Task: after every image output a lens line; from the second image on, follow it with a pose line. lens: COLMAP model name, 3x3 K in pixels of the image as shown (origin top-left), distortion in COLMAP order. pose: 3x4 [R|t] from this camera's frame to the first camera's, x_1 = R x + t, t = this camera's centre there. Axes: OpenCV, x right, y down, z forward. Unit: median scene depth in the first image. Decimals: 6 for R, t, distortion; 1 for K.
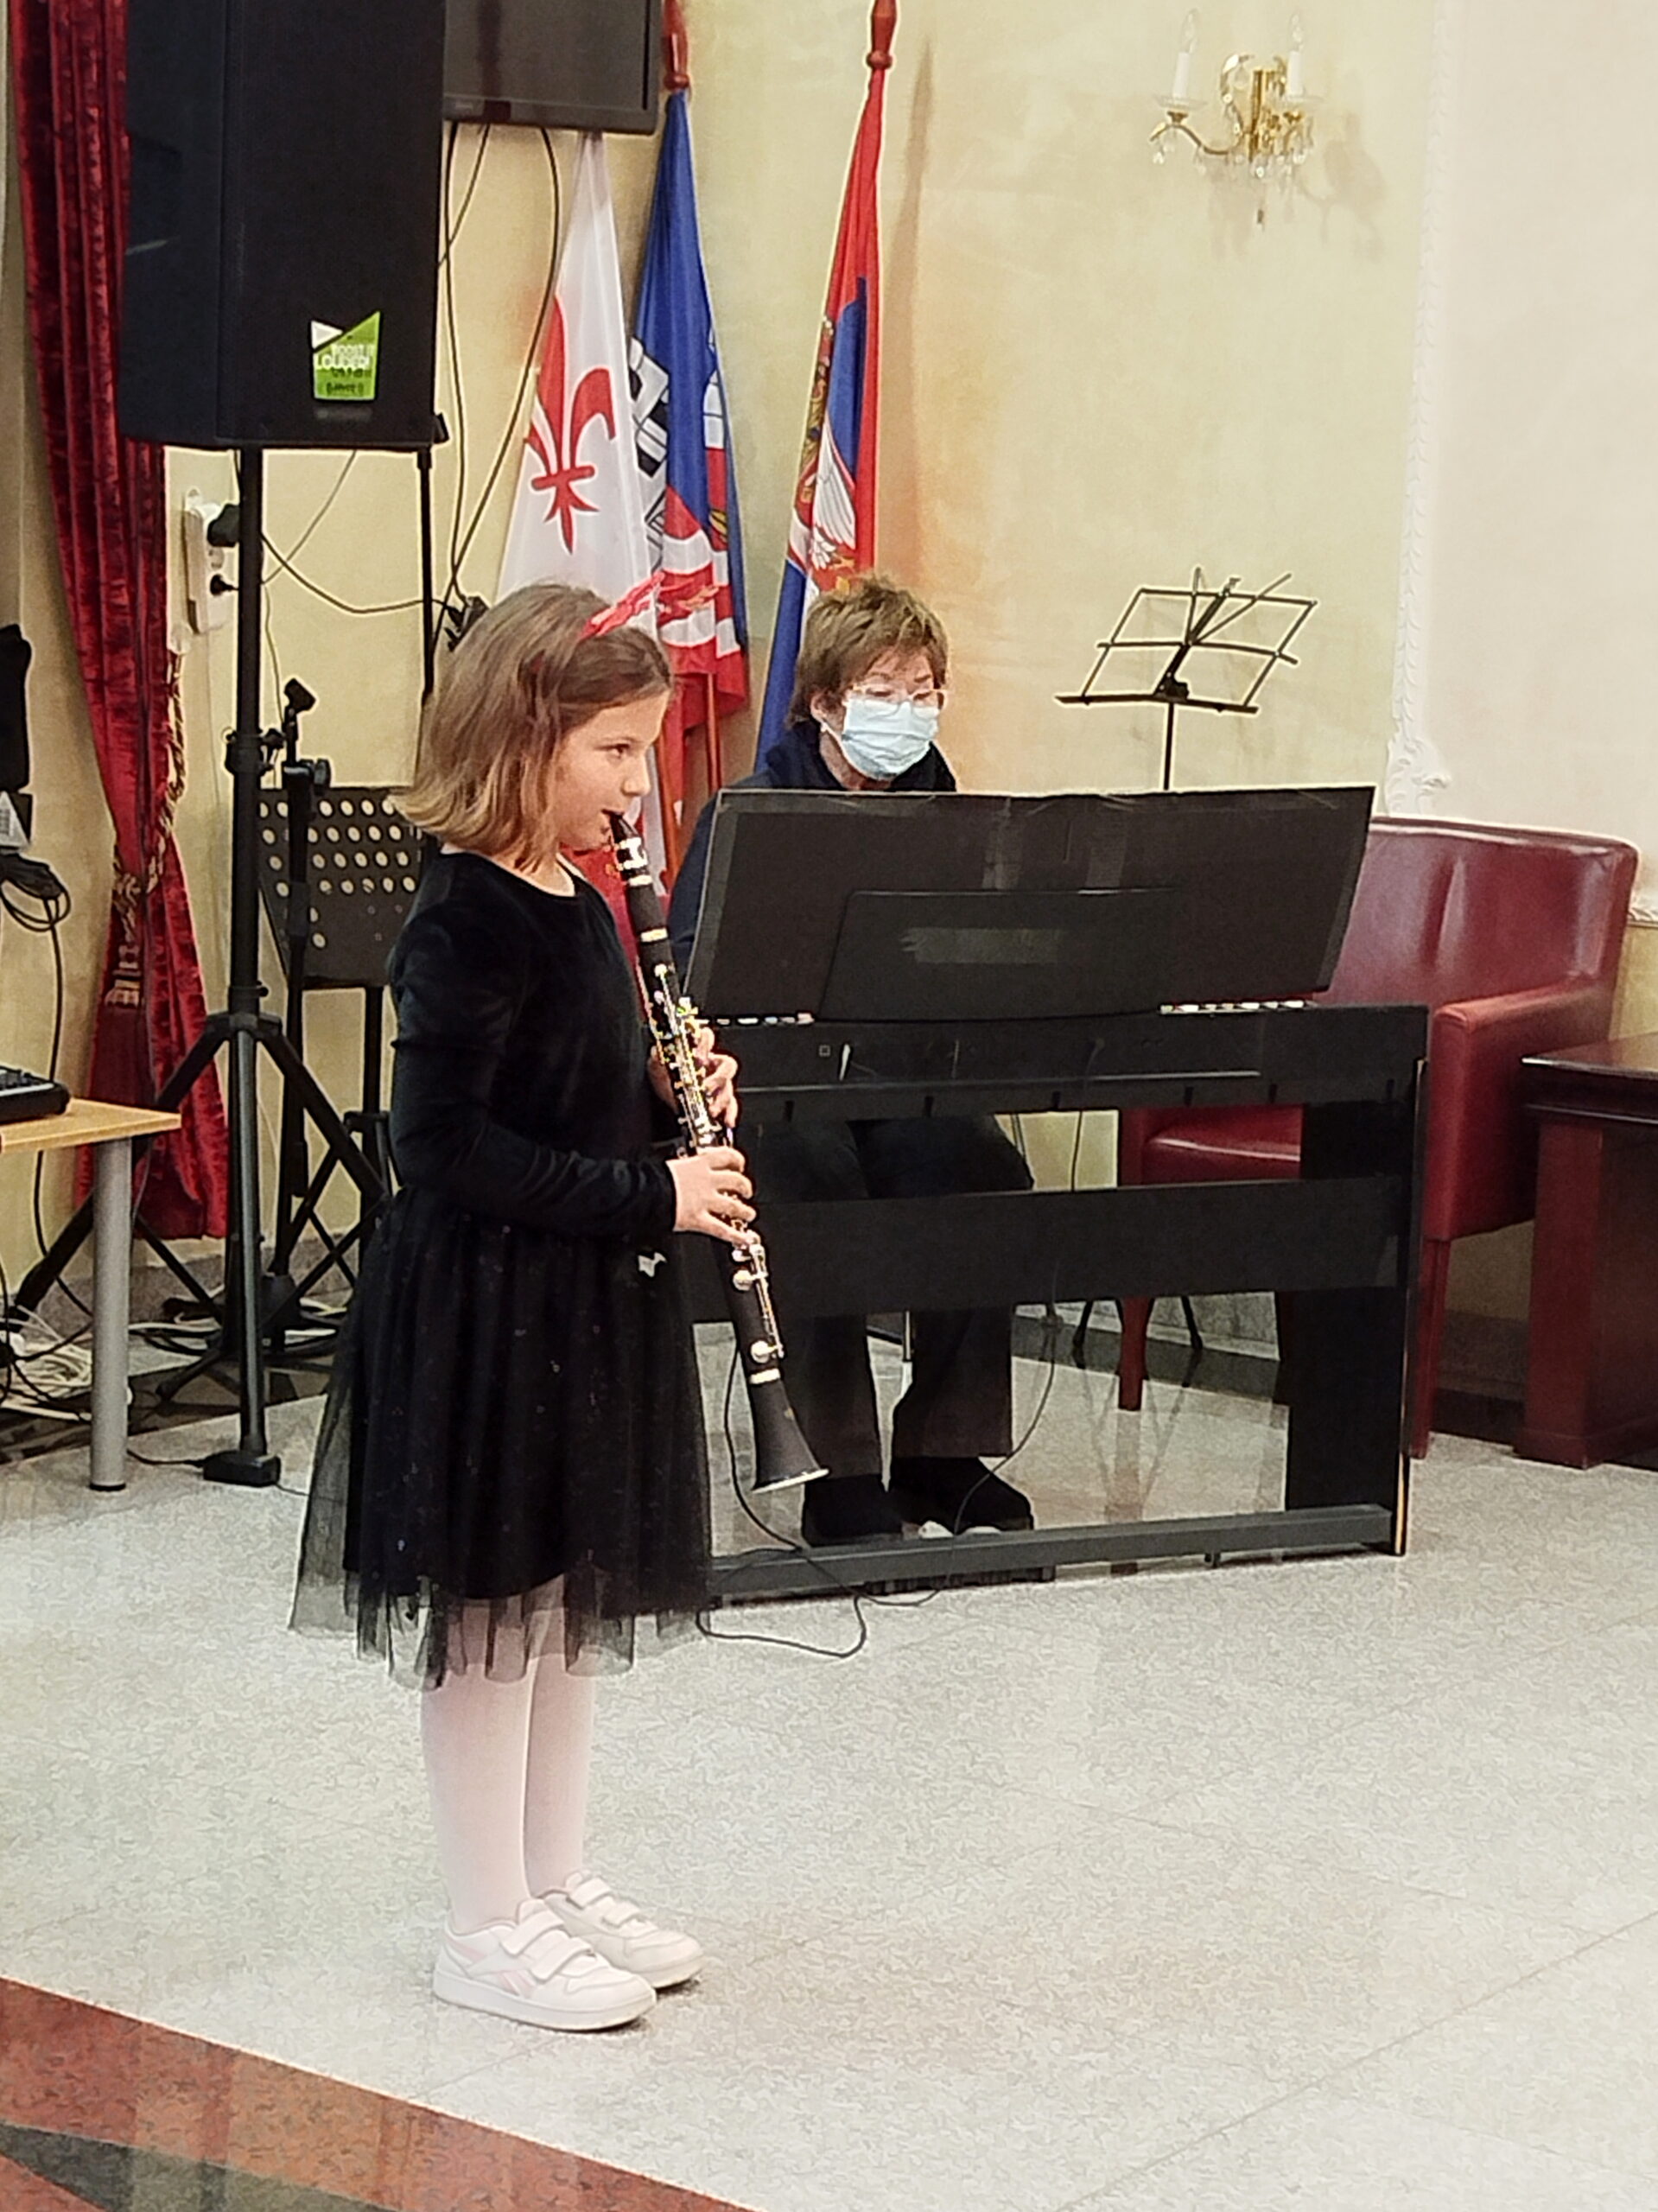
lens RADIAL K [[5024.4, 0, 839.1], [0, 5024.4, 1110.1], [0, 0, 1]] dist [0.237912, -1.225565]
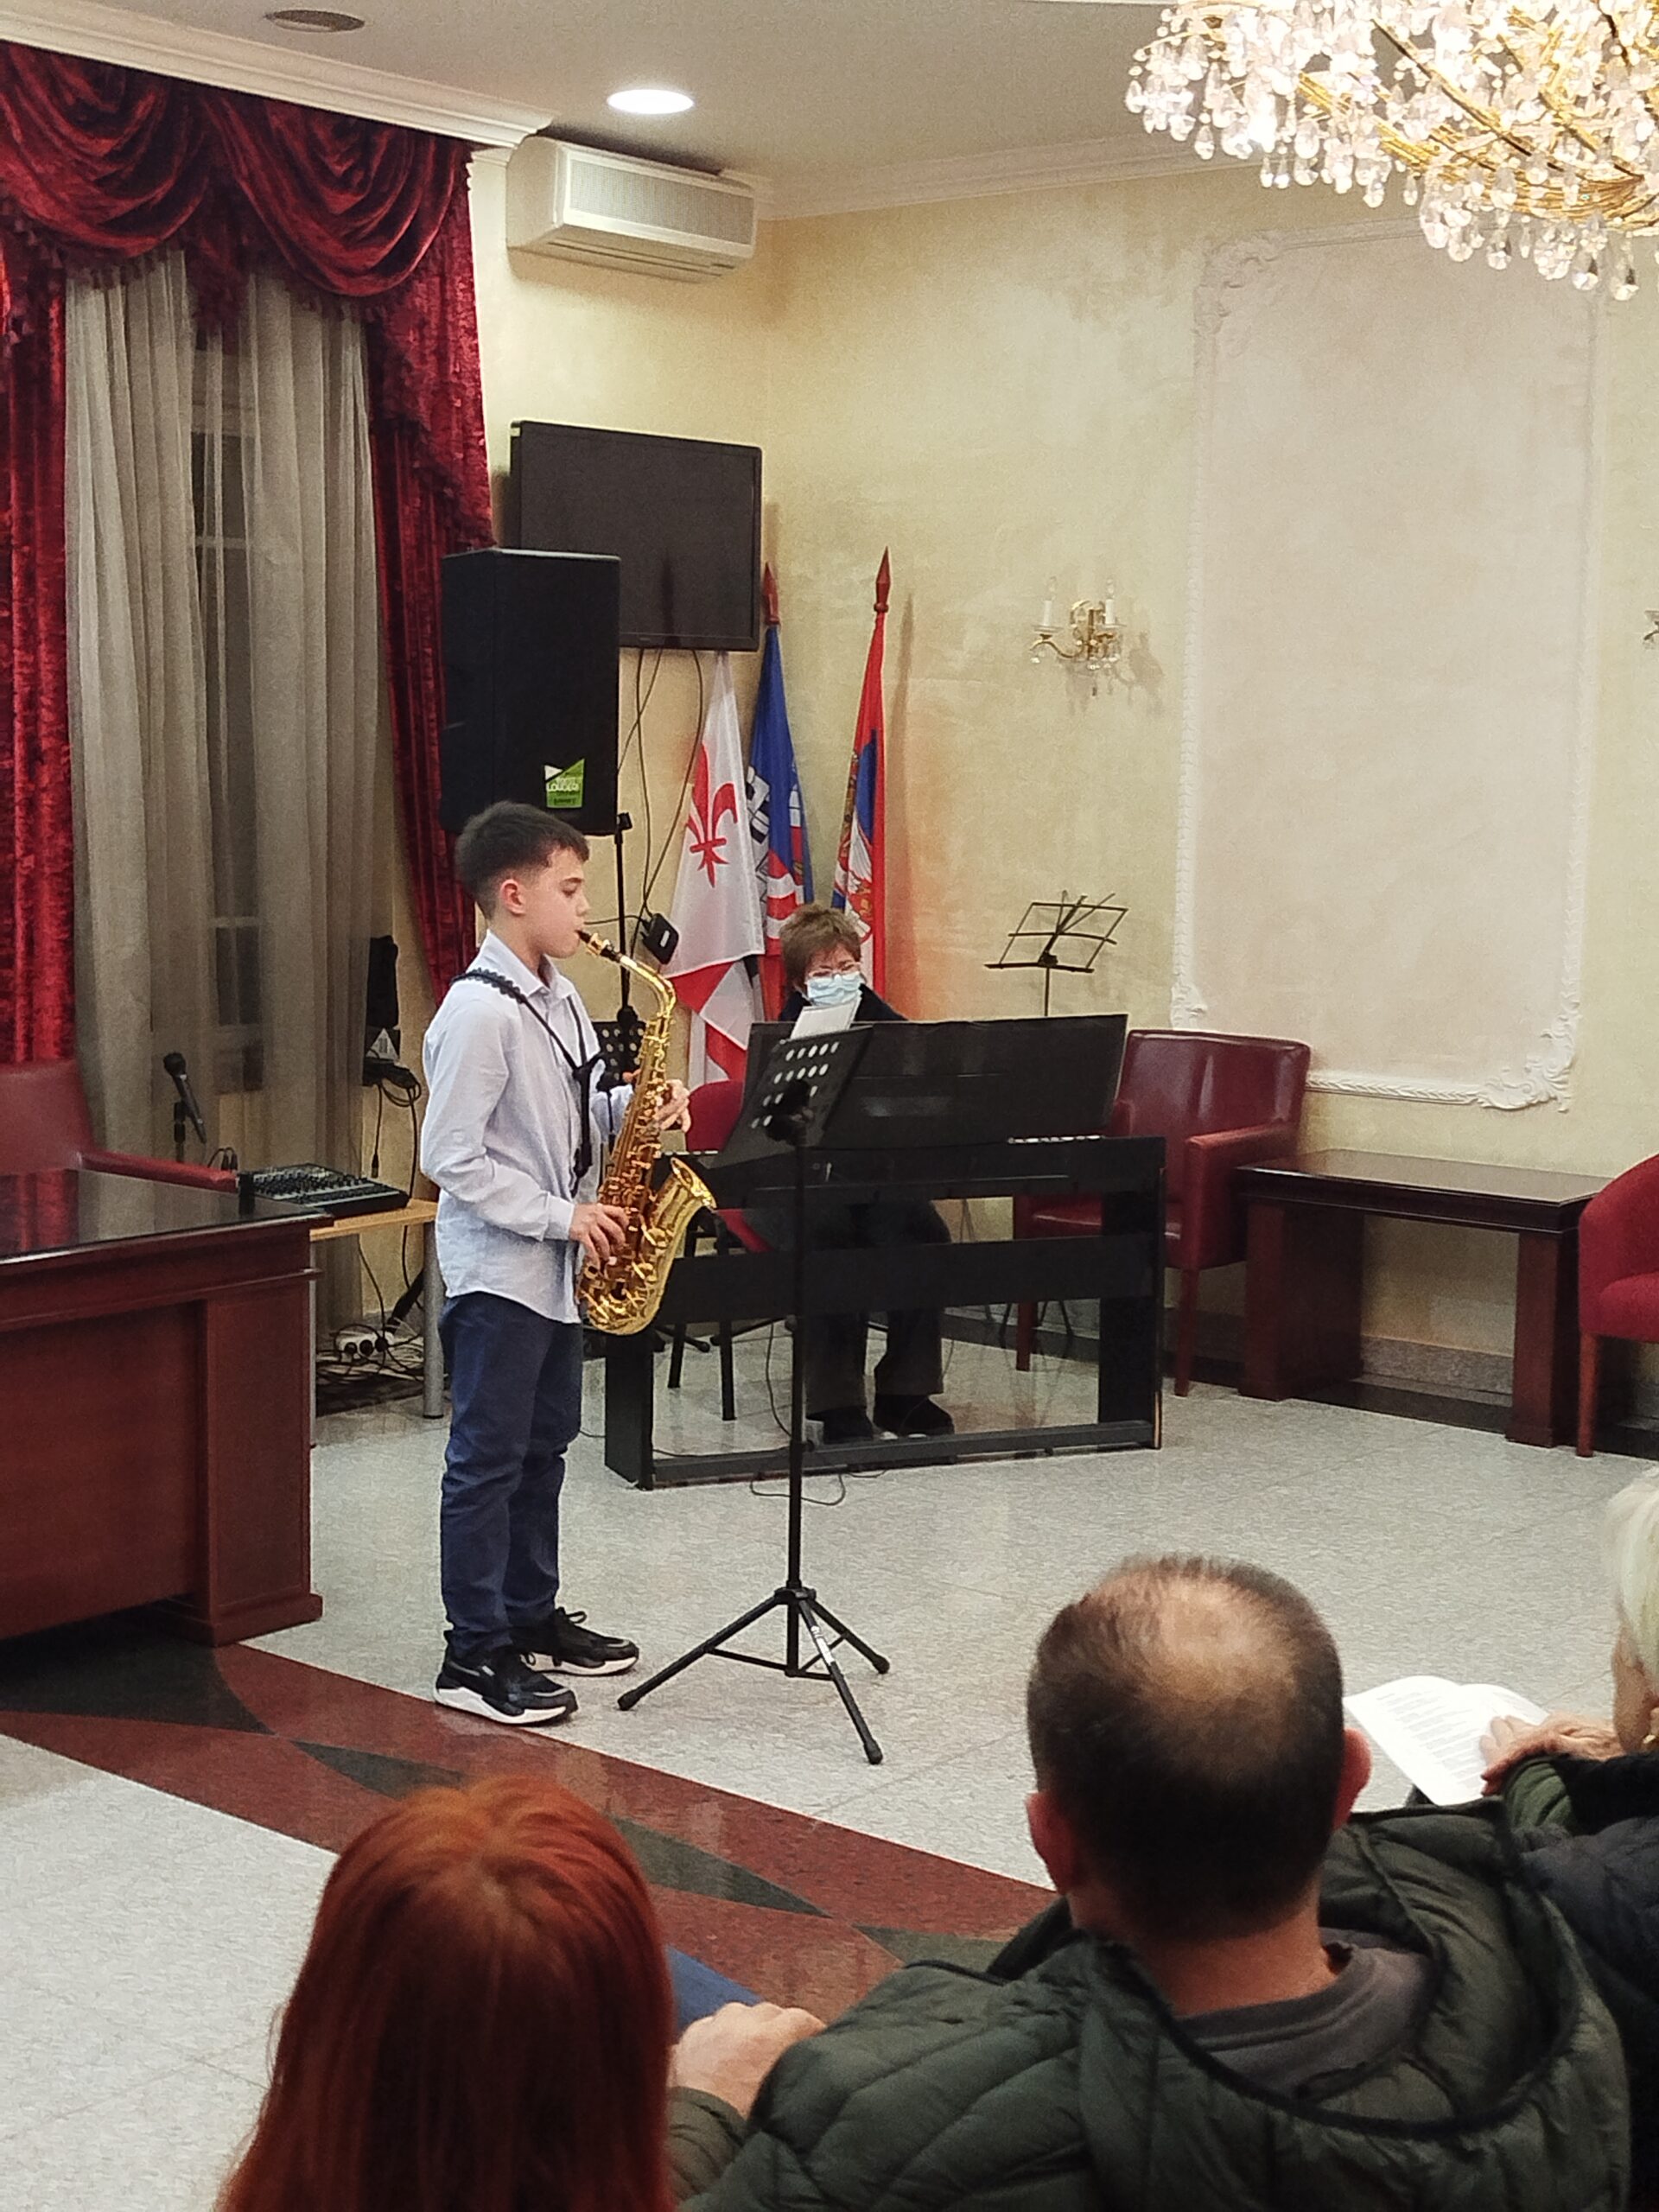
lens RADIAL K [[3111.6, 0, 835.3], [0, 3111.6, 1105.0], [0, 0, 1]] dist [0.217437, -1.061710]
pose [[0.998313, -0.014190, -0.056301, 0.054036], [0.012204, 0.999297, -0.035462, 0.004752], [0.056765, 0.034715, 0.997784, -0.086982]]
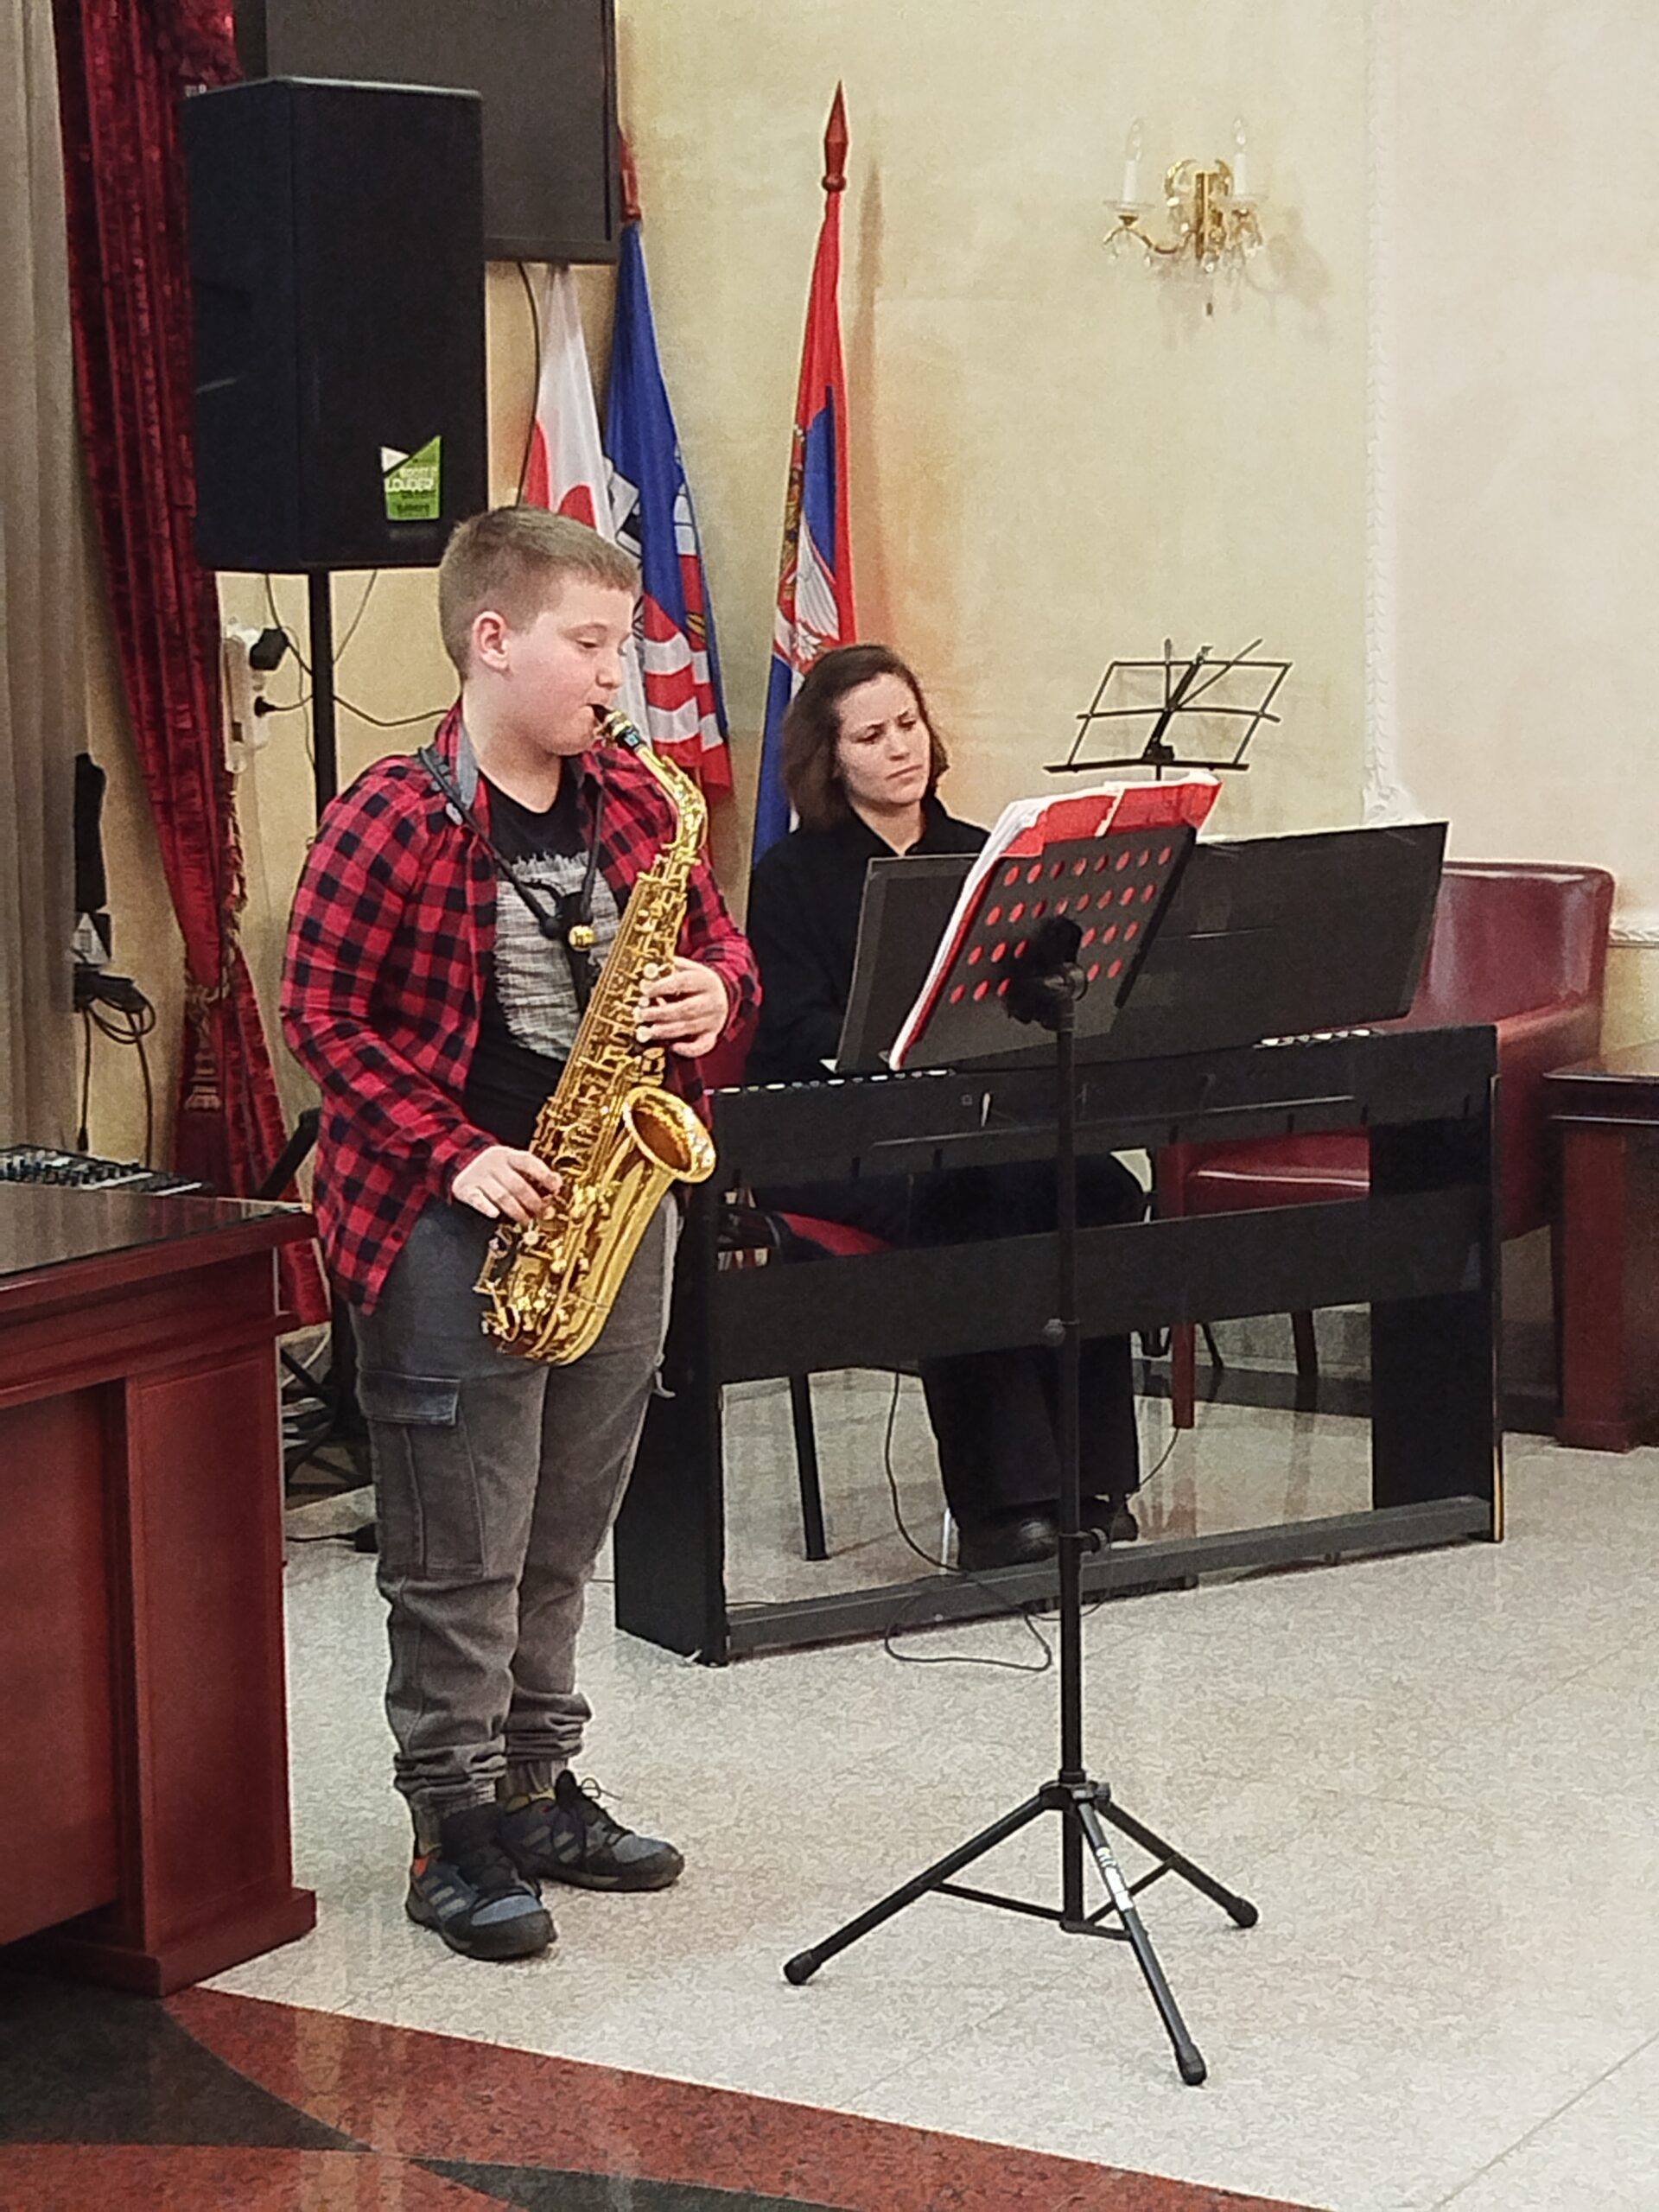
lens RADIAL K [[4680.6, 0, 838.8], [0, 4680.6, 1107.7], [0, 0, 1]] dist [0.232276, -1.179521]
pose [[0.994666, -0.063958, 0.080922, -0.088942], [0.065458, 0.997727, -0.016021, 0.003097], [-0.079713, 0.021233, 0.996592, 0.016086]]
